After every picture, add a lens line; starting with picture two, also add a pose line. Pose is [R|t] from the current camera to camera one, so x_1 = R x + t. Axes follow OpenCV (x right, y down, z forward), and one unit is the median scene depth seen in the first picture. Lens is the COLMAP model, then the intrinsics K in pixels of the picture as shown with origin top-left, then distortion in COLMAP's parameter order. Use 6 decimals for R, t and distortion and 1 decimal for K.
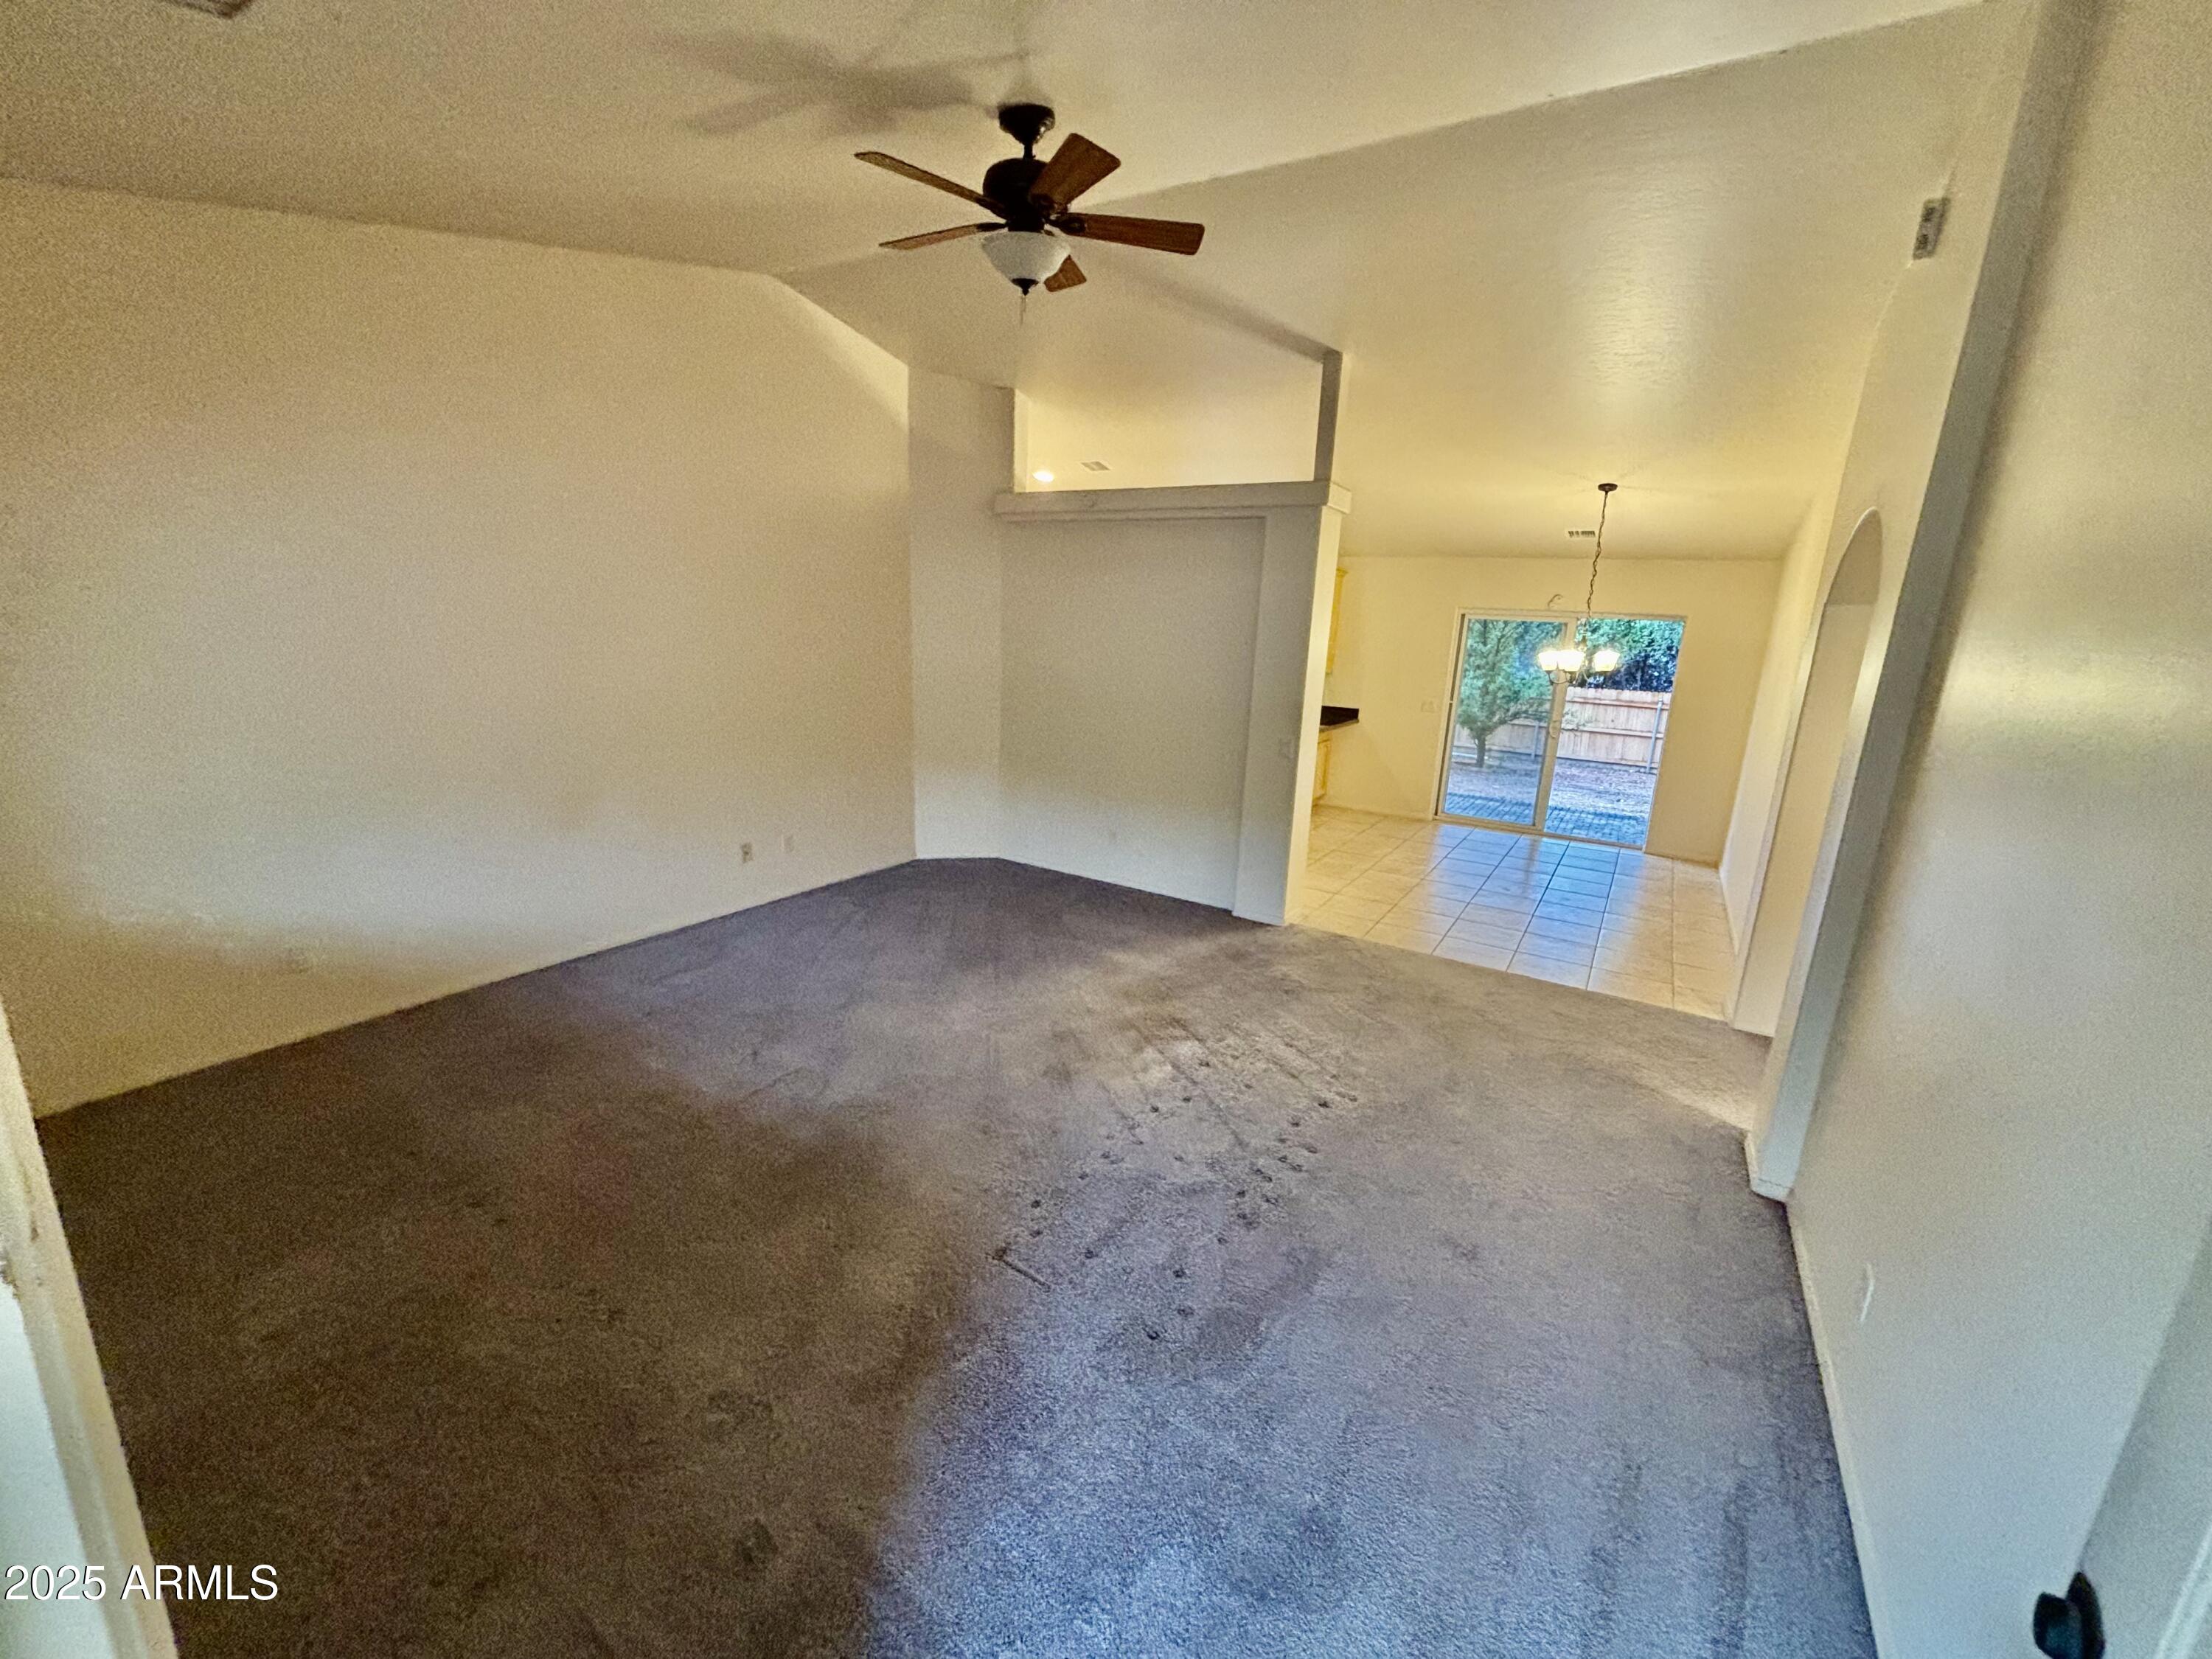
lens RADIAL K [[888.6, 0, 1106.0], [0, 888.6, 829.5], [0, 0, 1]] dist [-0.000655, 0.000100]
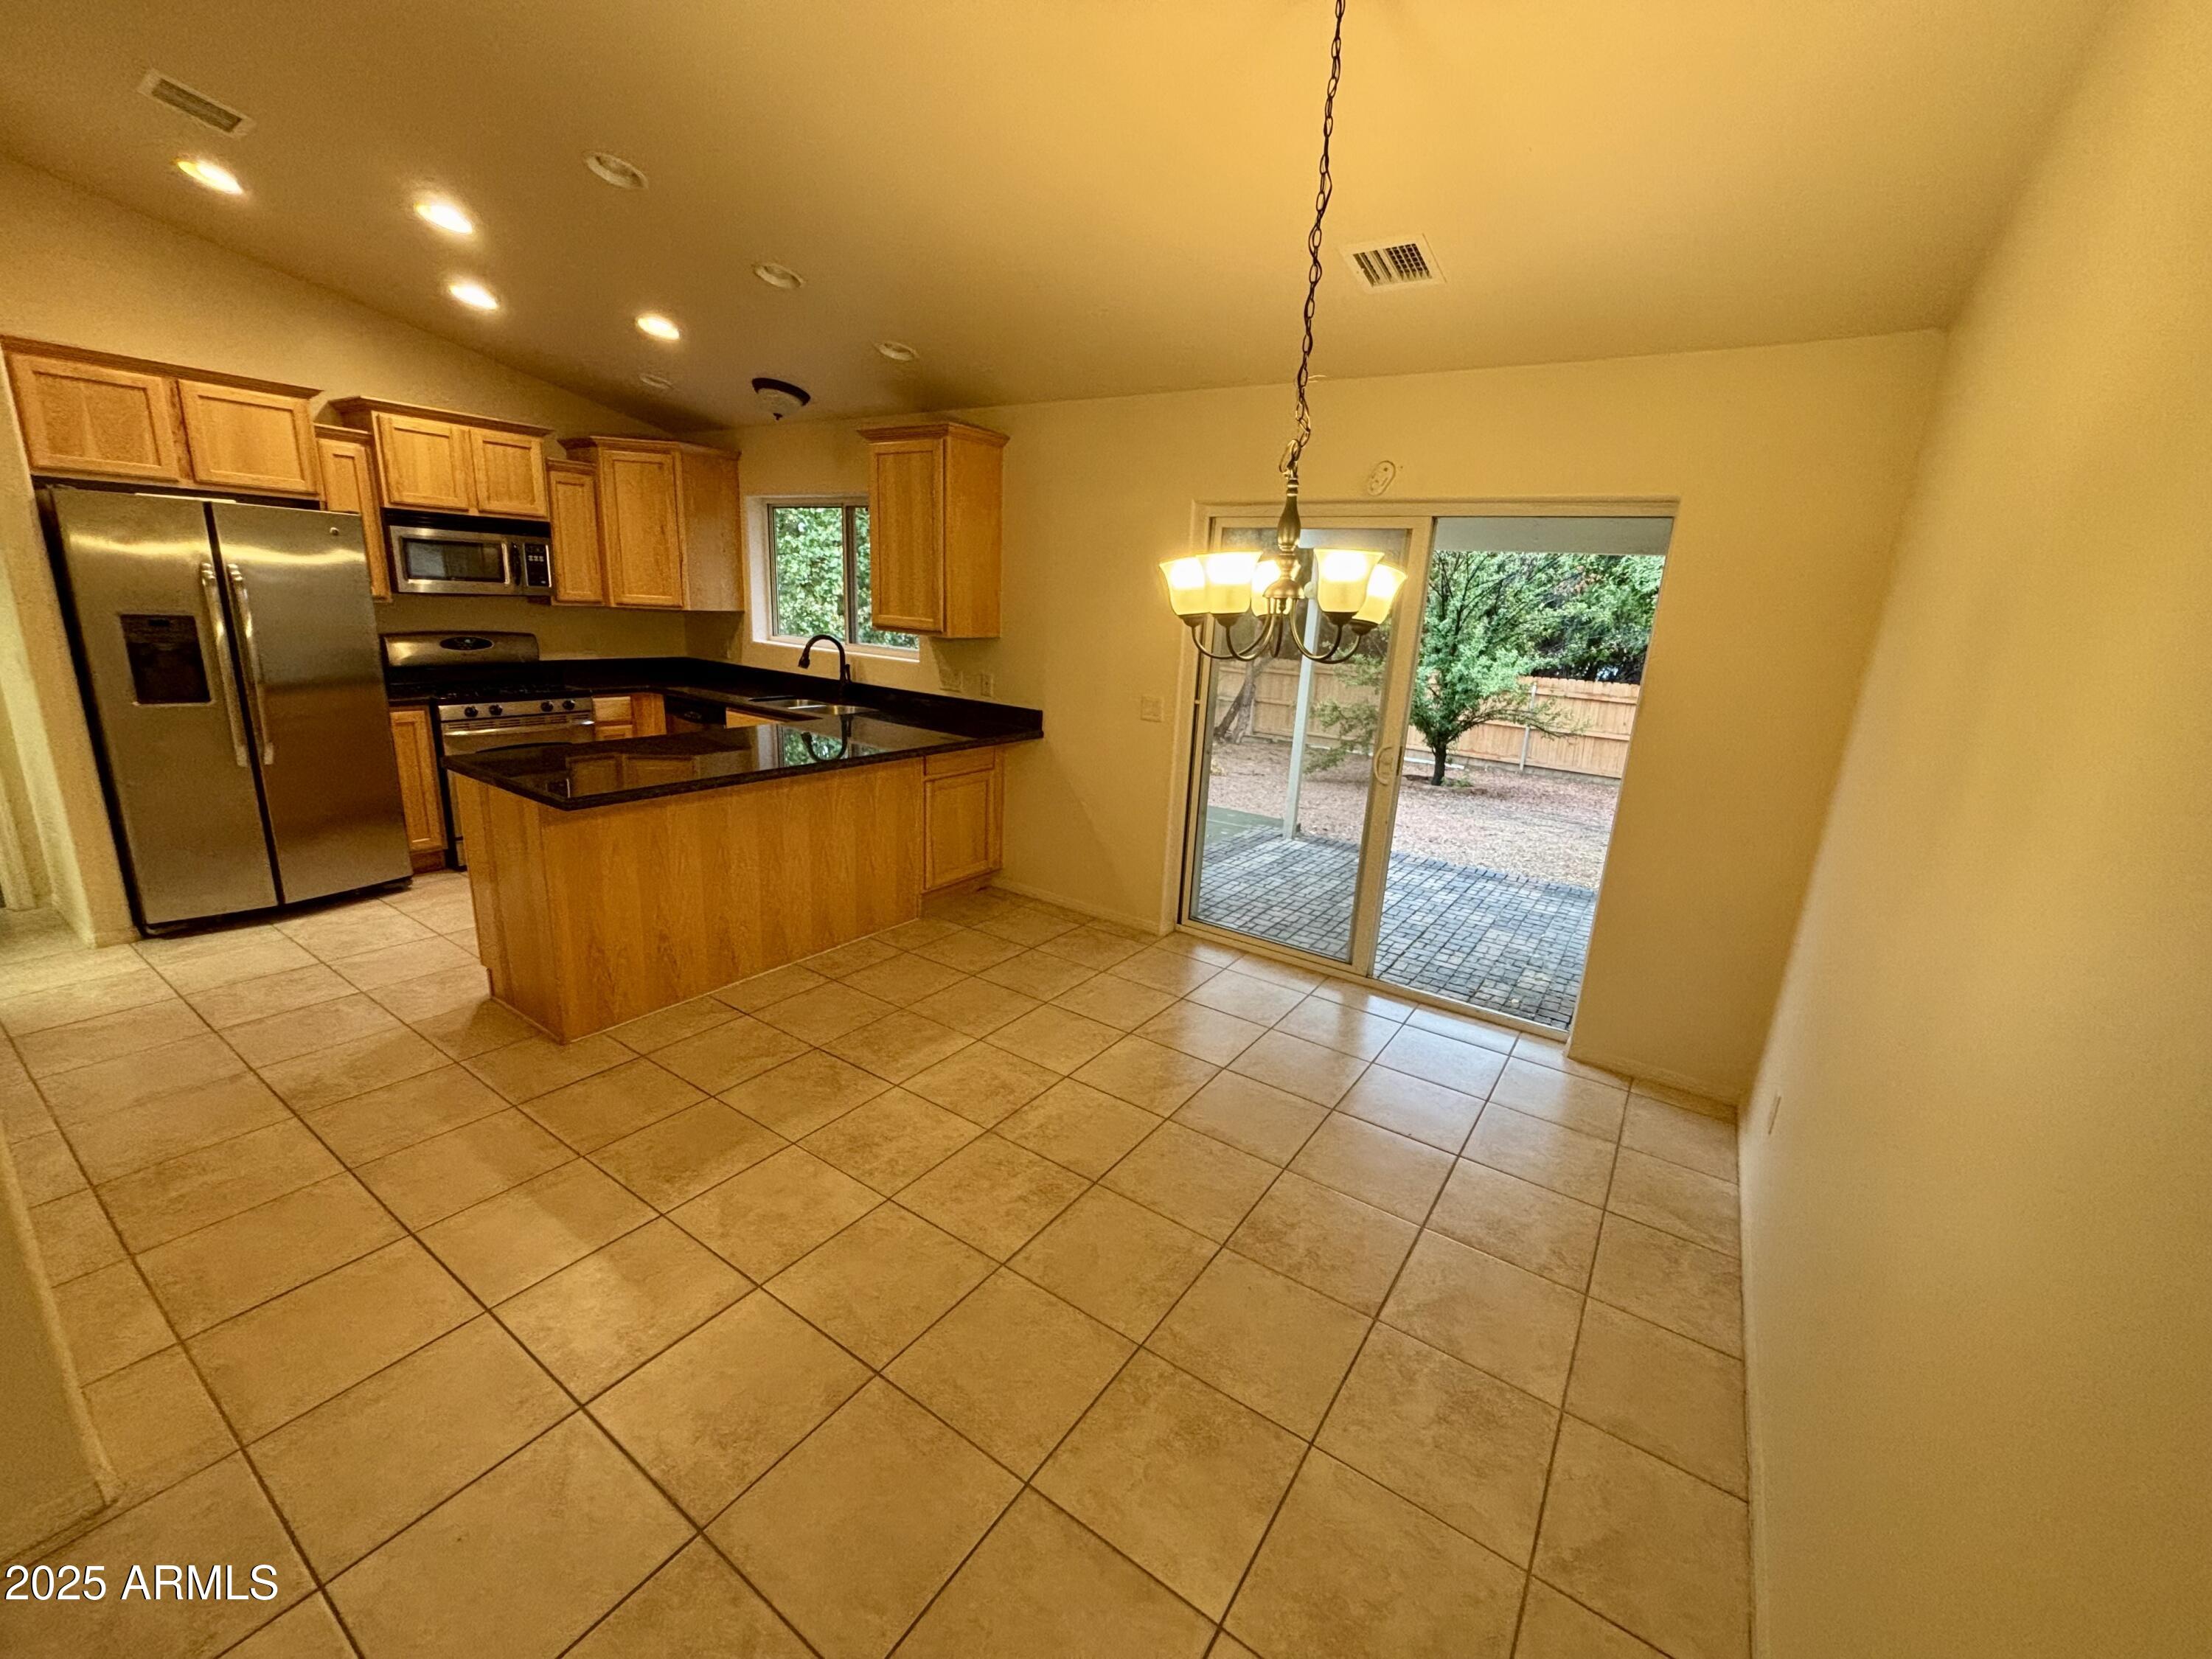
lens RADIAL K [[888.6, 0, 1106.0], [0, 888.6, 829.5], [0, 0, 1]] dist [-0.000655, 0.000100]
pose [[0.999134, 0.019760, -0.036629, 0.174886], [-0.019225, 0.999704, 0.014900, -0.038870], [0.036912, -0.014183, 0.999218, 0.247372]]
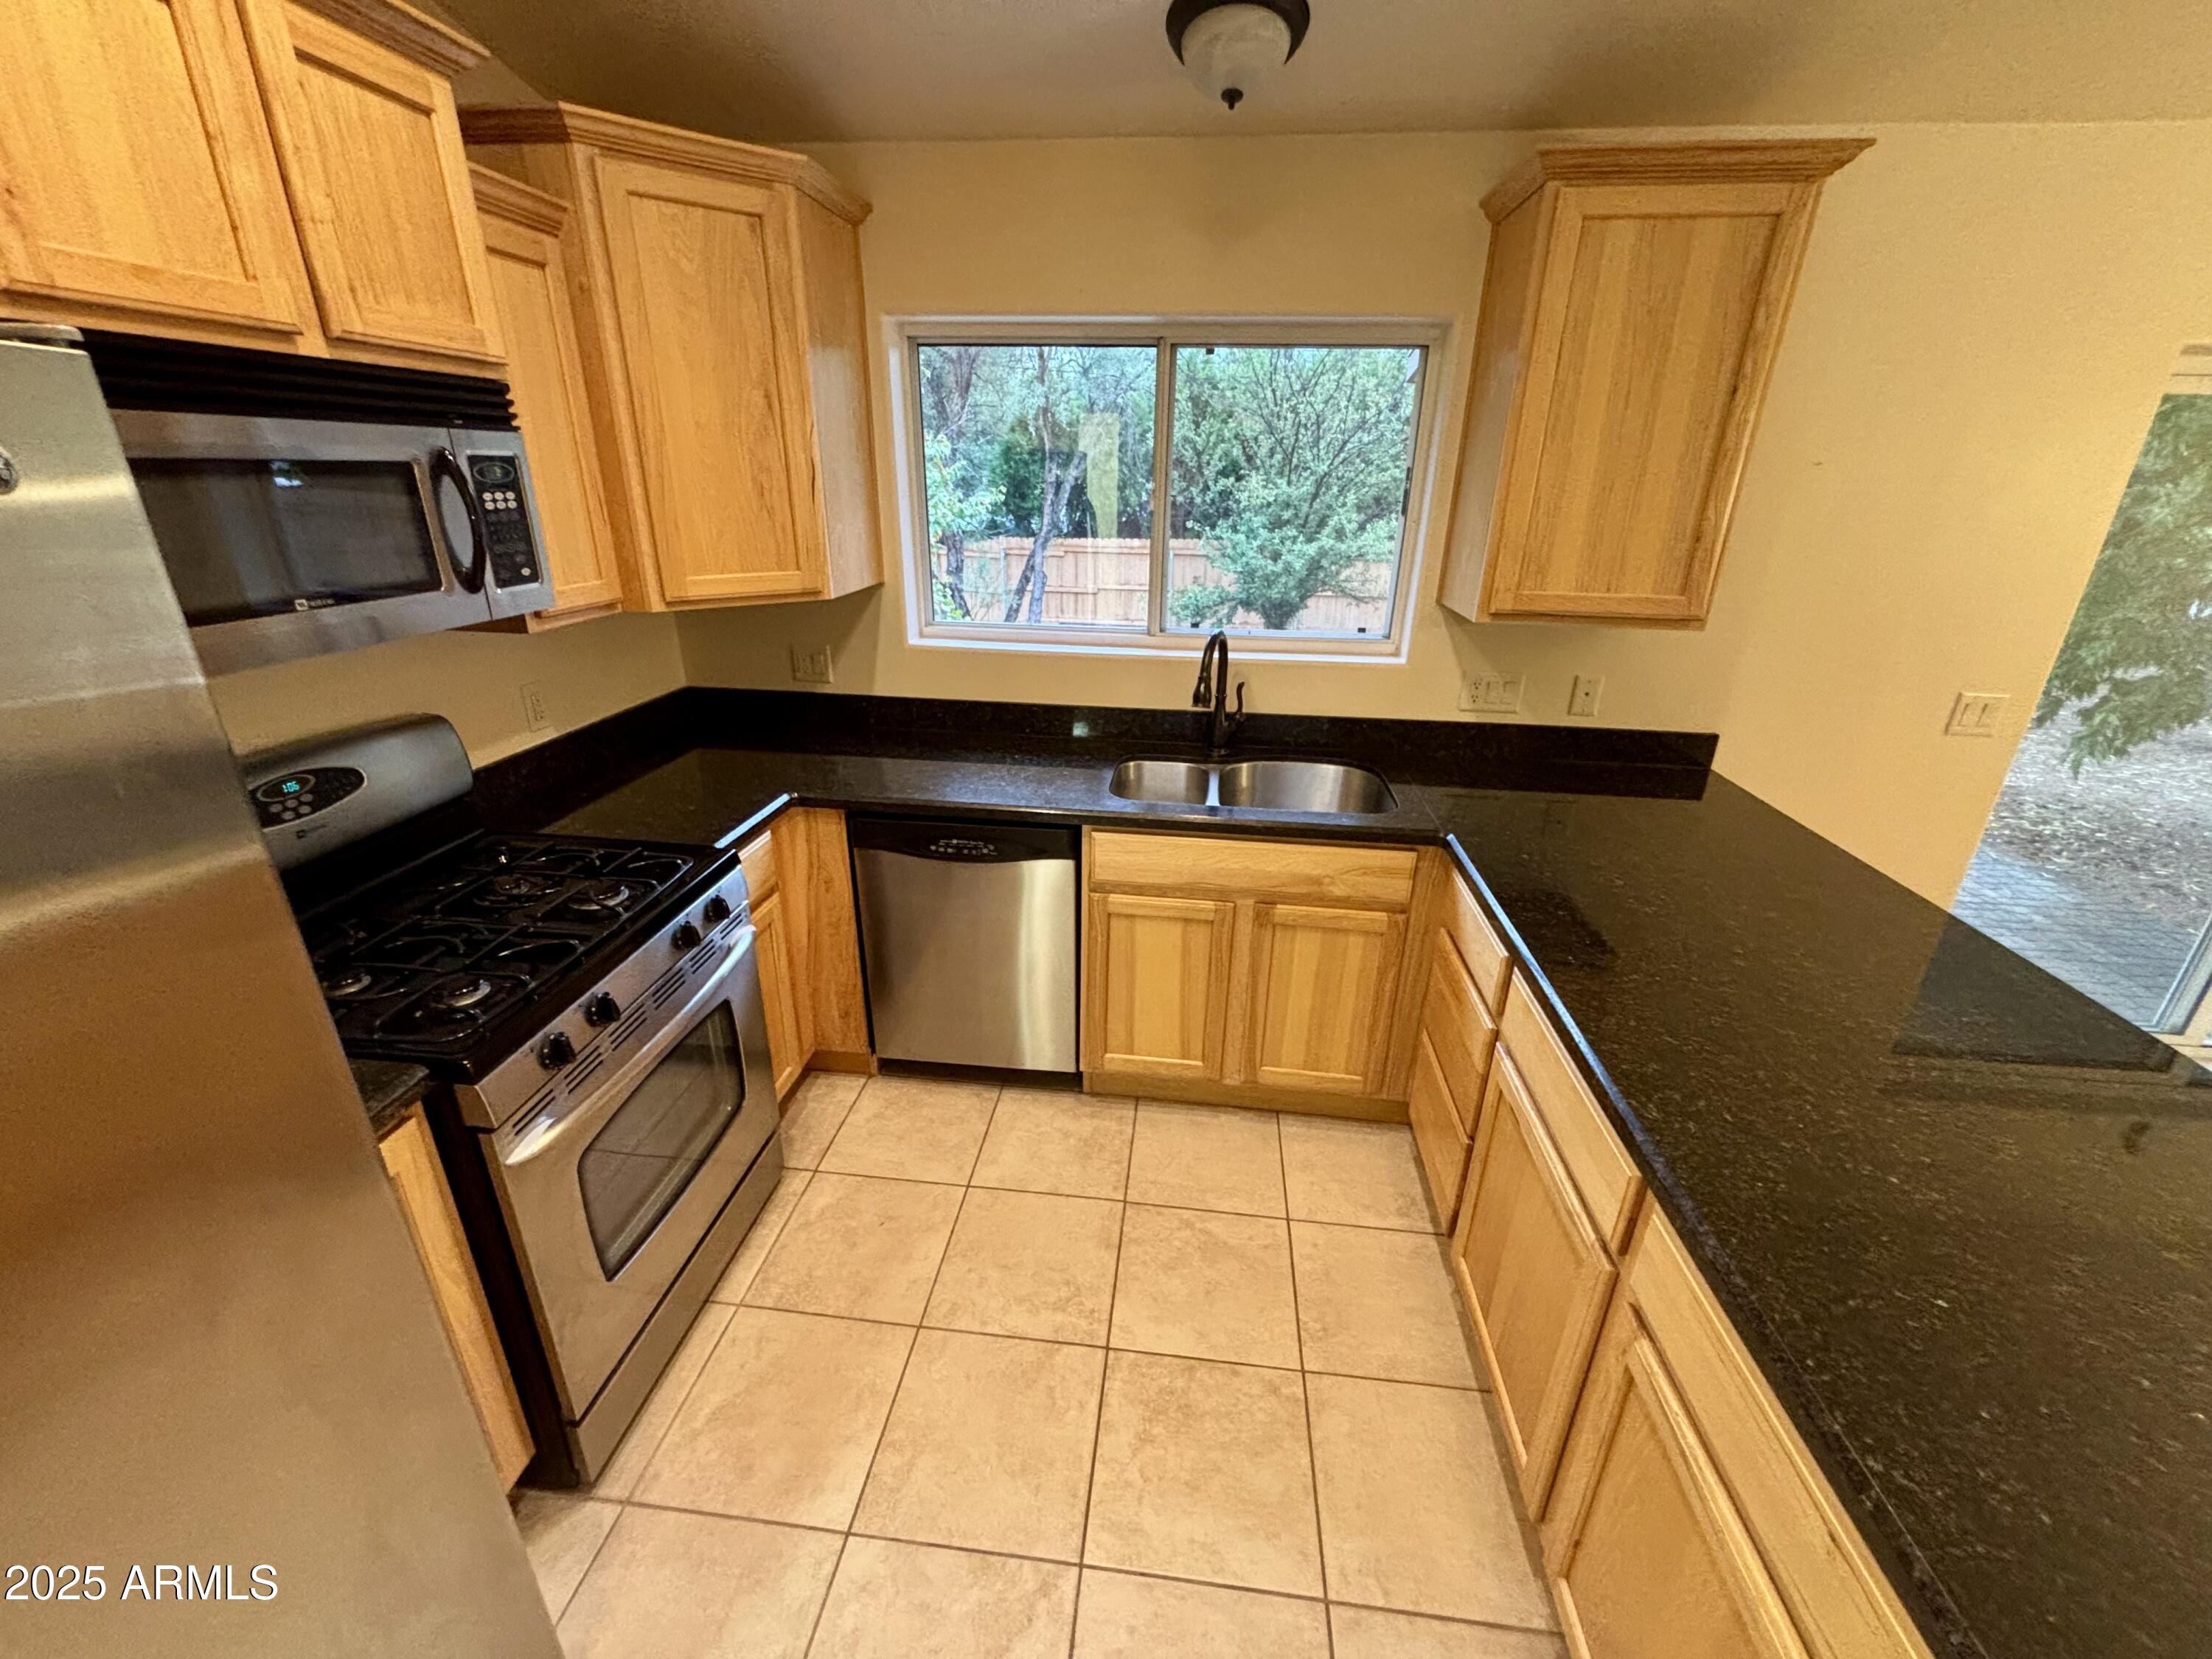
lens RADIAL K [[888.6, 0, 1106.0], [0, 888.6, 829.5], [0, 0, 1]] dist [-0.000655, 0.000100]
pose [[0.904781, -0.185747, 0.383235, -0.004174], [0.123467, 0.975632, 0.181378, -0.093475], [-0.407587, -0.116791, 0.905667, 0.412987]]
